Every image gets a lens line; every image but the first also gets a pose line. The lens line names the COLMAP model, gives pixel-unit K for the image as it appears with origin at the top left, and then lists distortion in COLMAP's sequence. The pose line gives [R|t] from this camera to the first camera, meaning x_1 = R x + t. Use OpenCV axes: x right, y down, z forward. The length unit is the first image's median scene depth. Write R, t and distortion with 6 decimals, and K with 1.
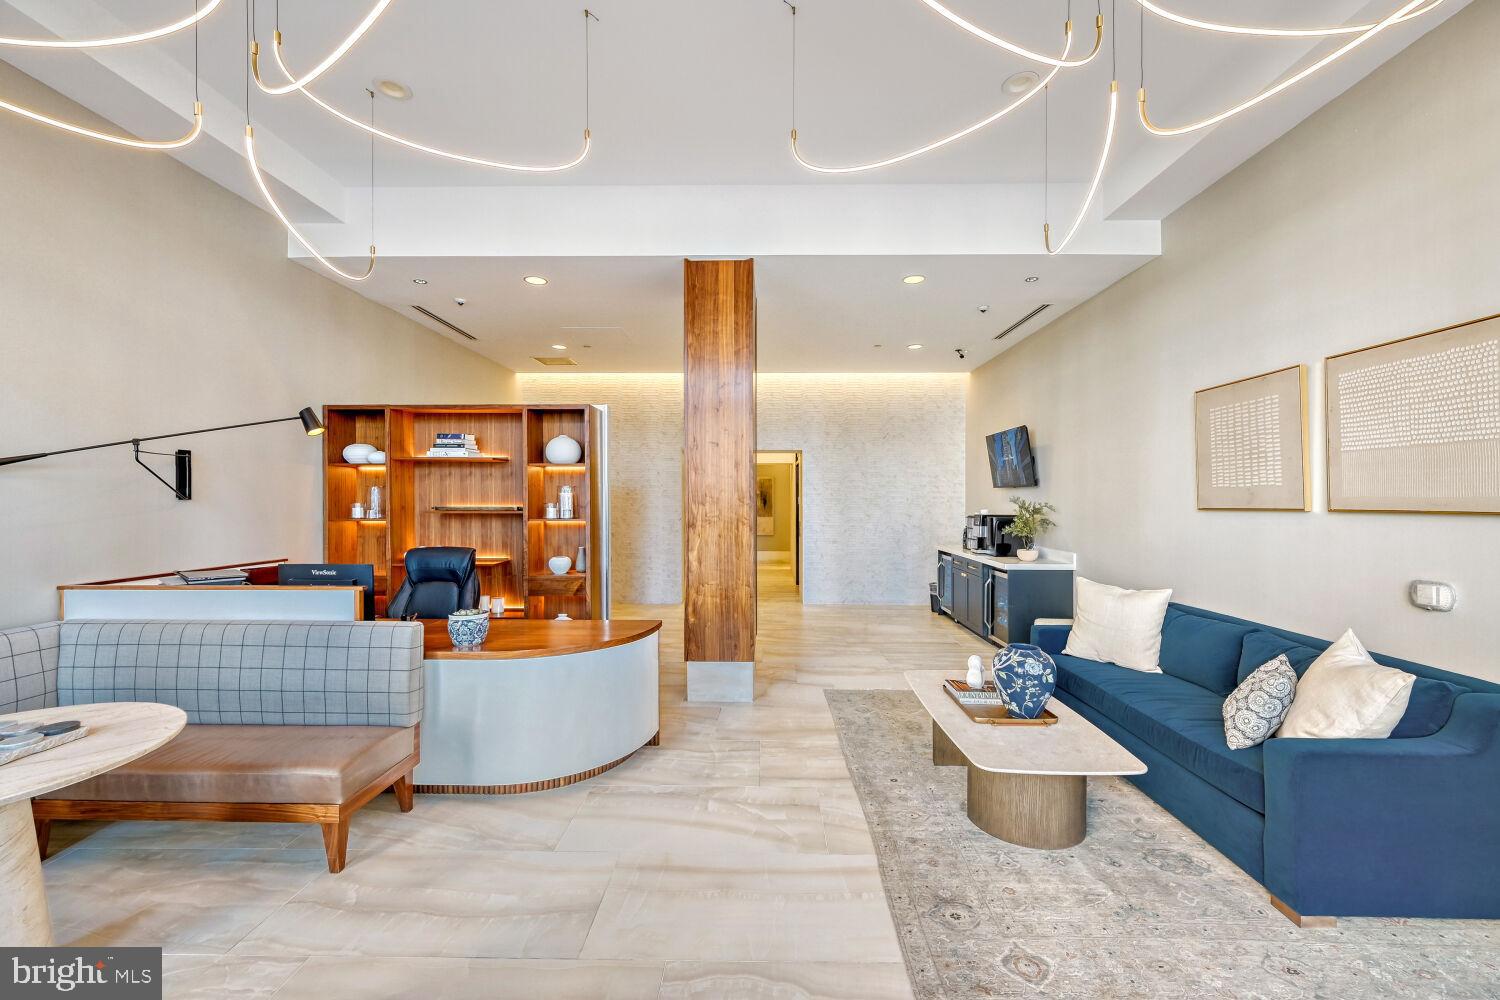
lens RADIAL K [[596.2, 0, 755.5], [0, 596.2, 502.9], [0, 0, 1]] dist [-0.001024, -0.000061]
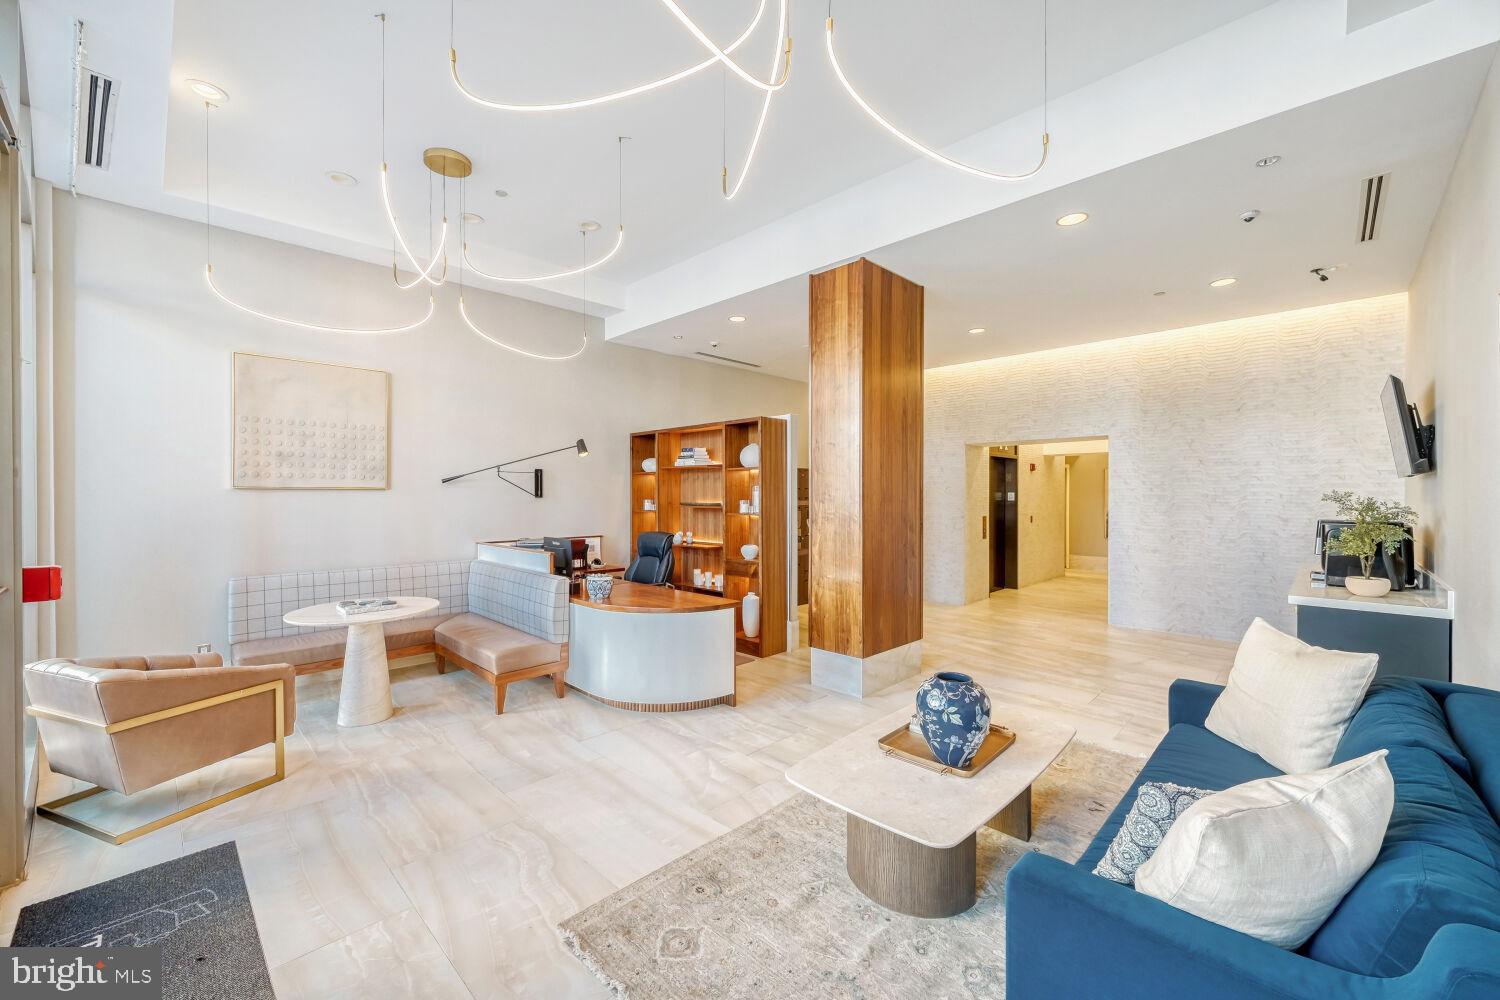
lens RADIAL K [[595.6, 0, 746.7], [0, 595.6, 500.6], [0, 0, 1]] dist [0.000910, 0.000173]
pose [[0.720339, 0.003818, -0.693612, 0.550500], [-0.002189, 0.999992, 0.003231, -0.002883], [0.693619, -0.000809, 0.720342, 0.141546]]
